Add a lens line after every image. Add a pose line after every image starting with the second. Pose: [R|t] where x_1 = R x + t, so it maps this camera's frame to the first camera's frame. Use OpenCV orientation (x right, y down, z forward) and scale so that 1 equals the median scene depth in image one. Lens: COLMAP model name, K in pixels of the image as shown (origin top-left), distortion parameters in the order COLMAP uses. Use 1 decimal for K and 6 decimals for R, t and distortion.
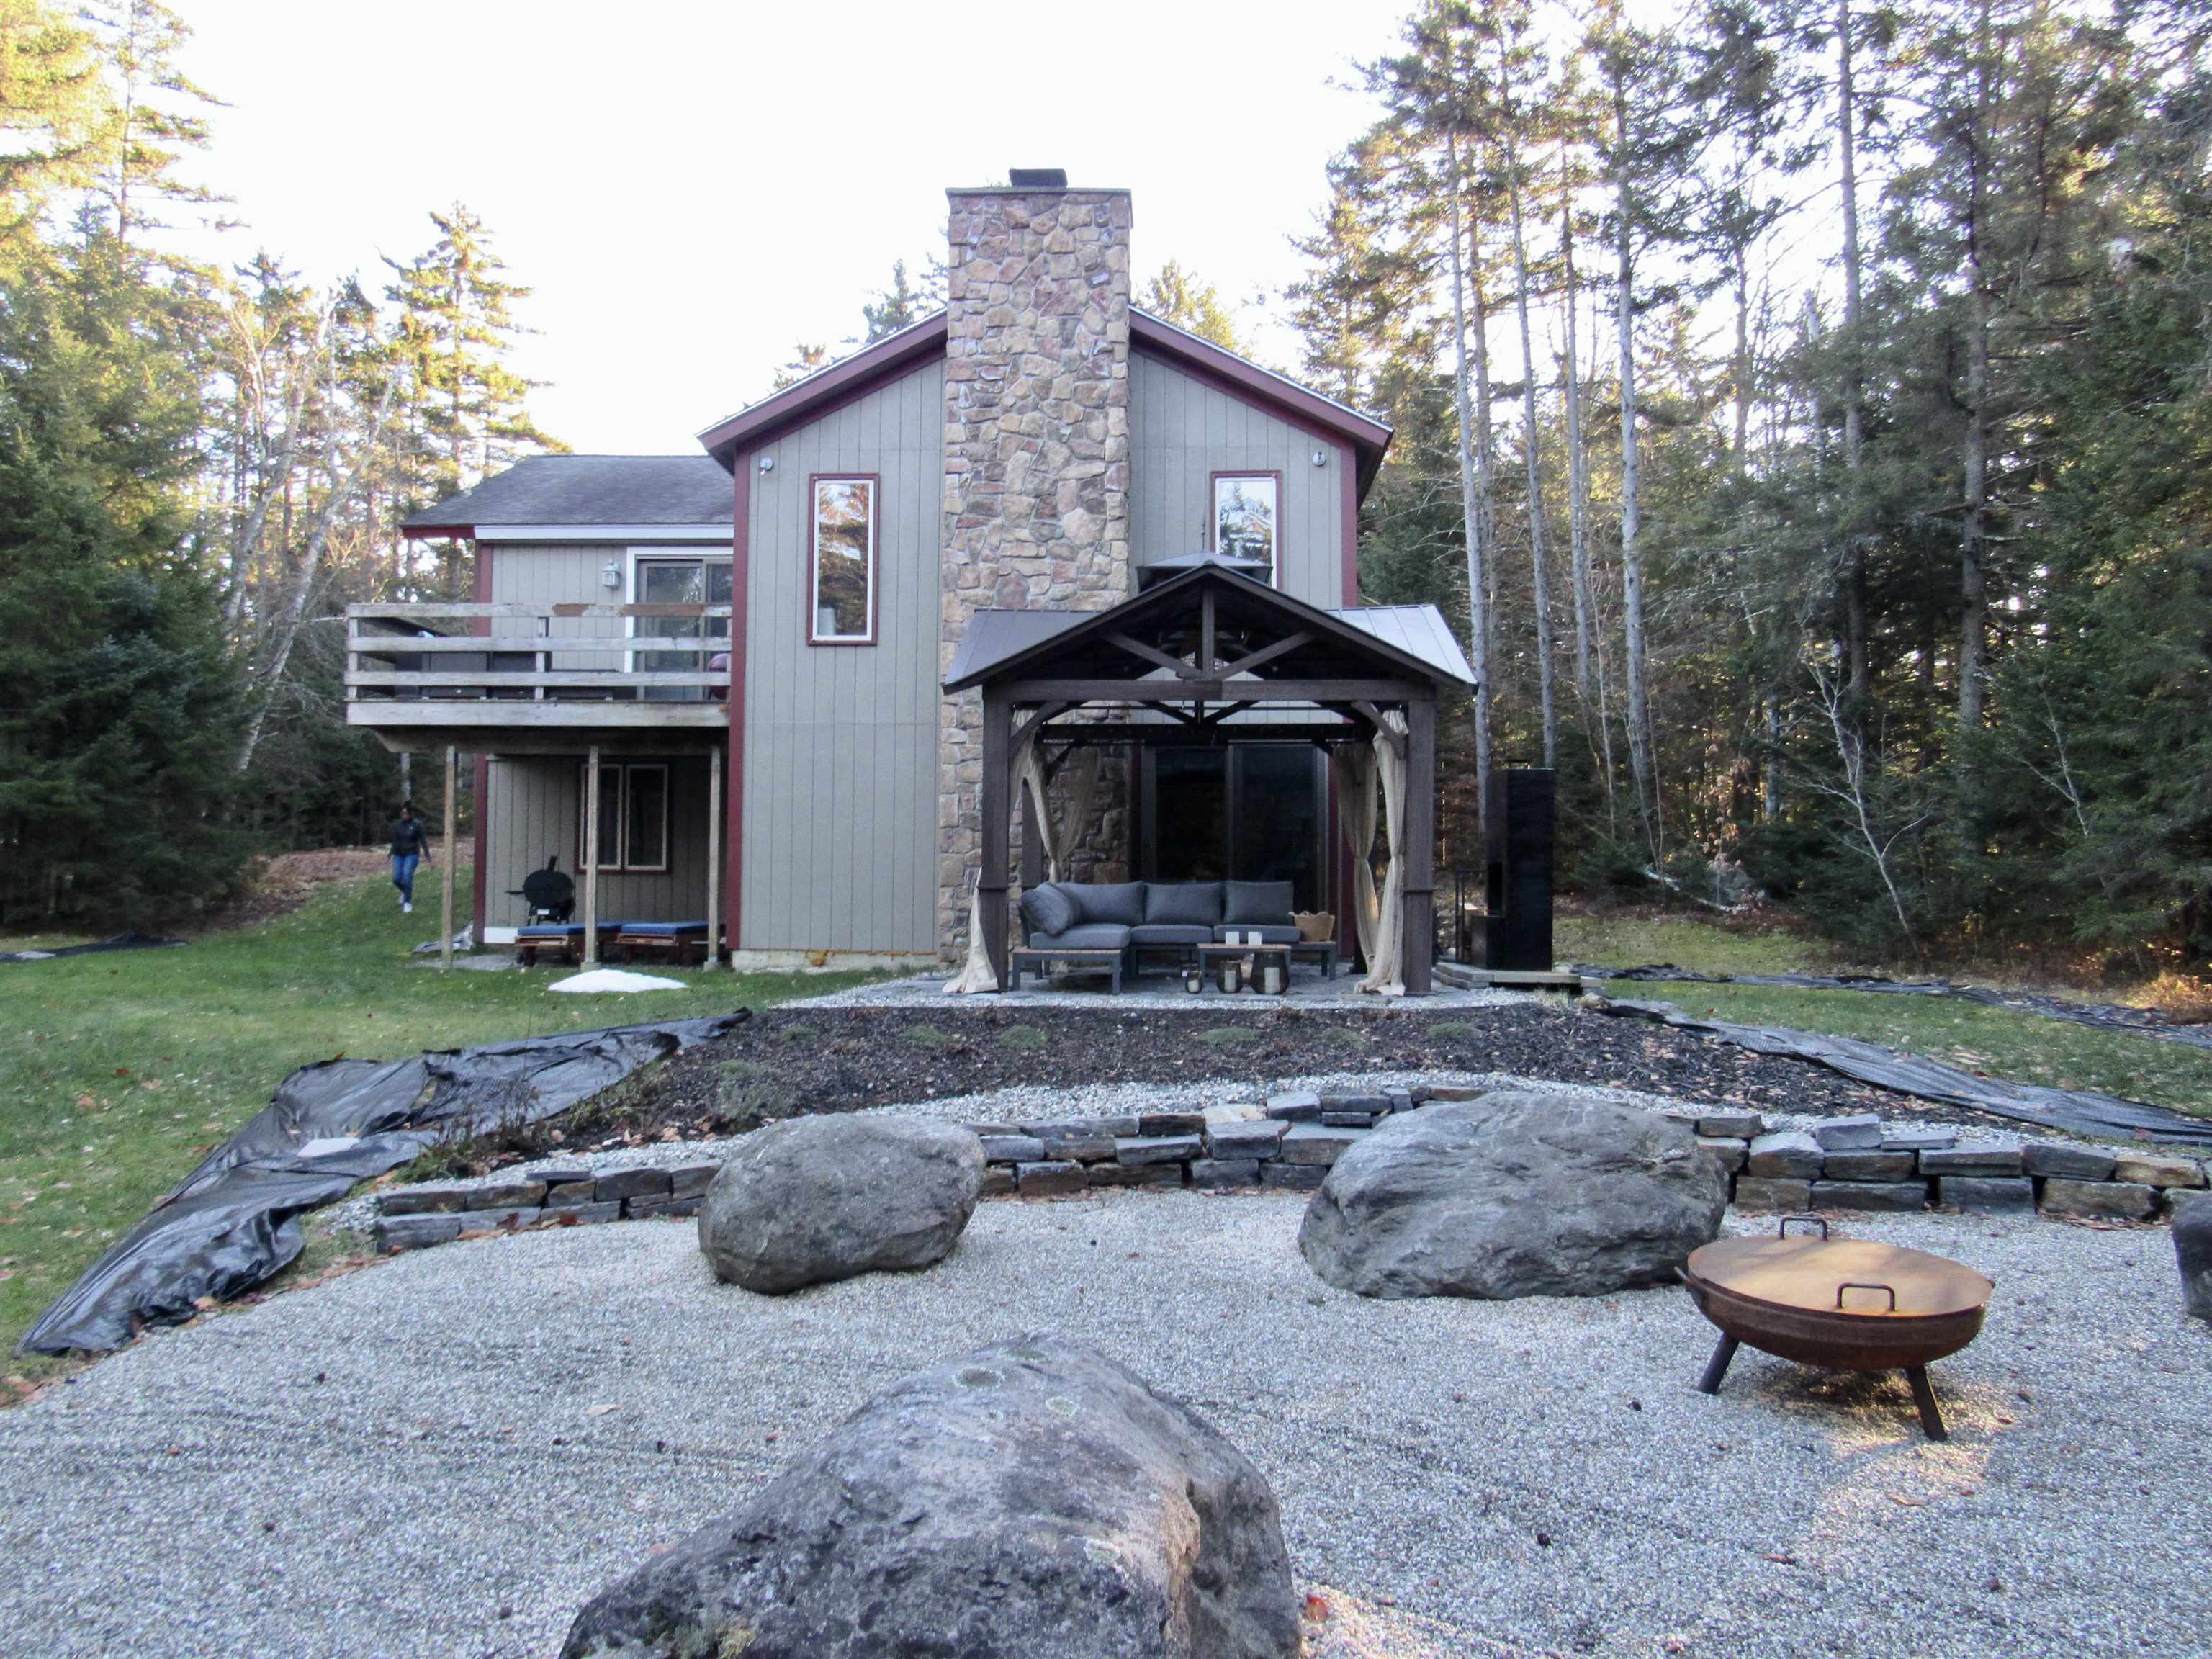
lens RADIAL K [[1587.4, 0, 1093.3], [0, 1587.4, 817.7], [0, 0, 1]] dist [-0.031464, 0.004515]
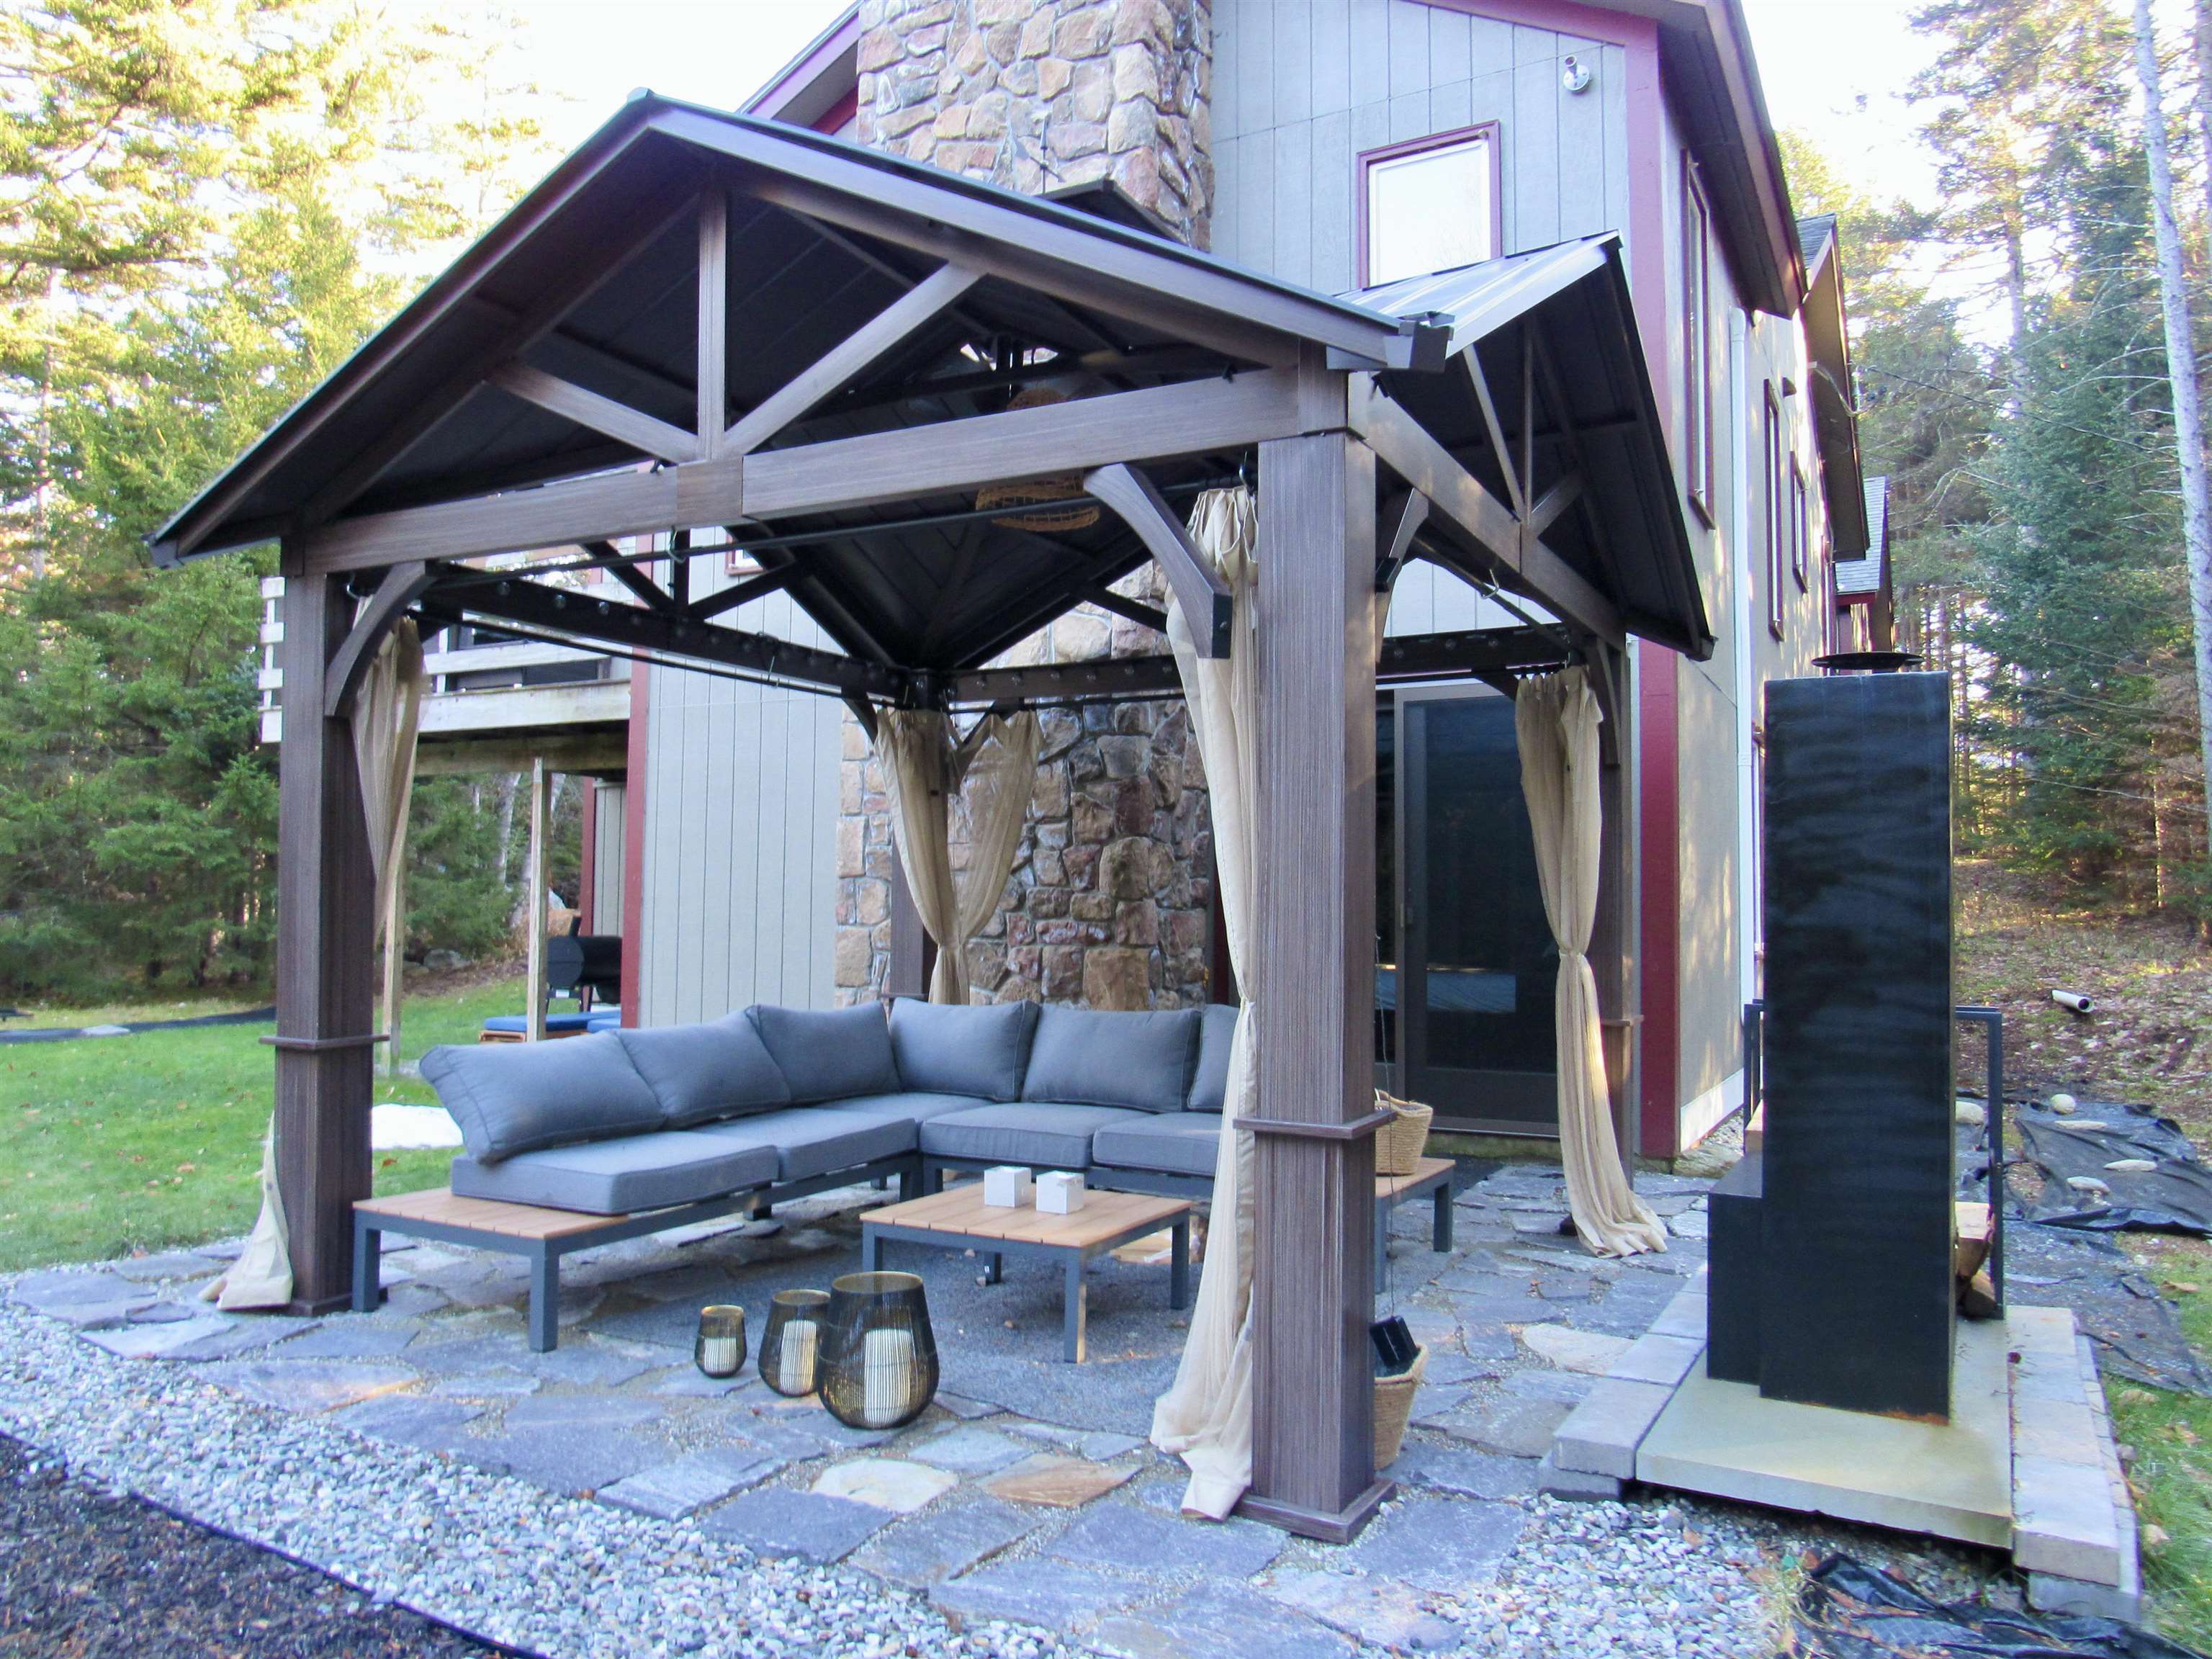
lens RADIAL K [[1587.4, 0, 1093.3], [0, 1587.4, 817.7], [0, 0, 1]] dist [-0.031464, 0.004515]
pose [[0.902351, -0.025117, -0.430270, 0.215555], [0.018964, 0.999647, -0.018585, -0.002859], [0.430585, 0.008611, 0.902509, 0.541663]]
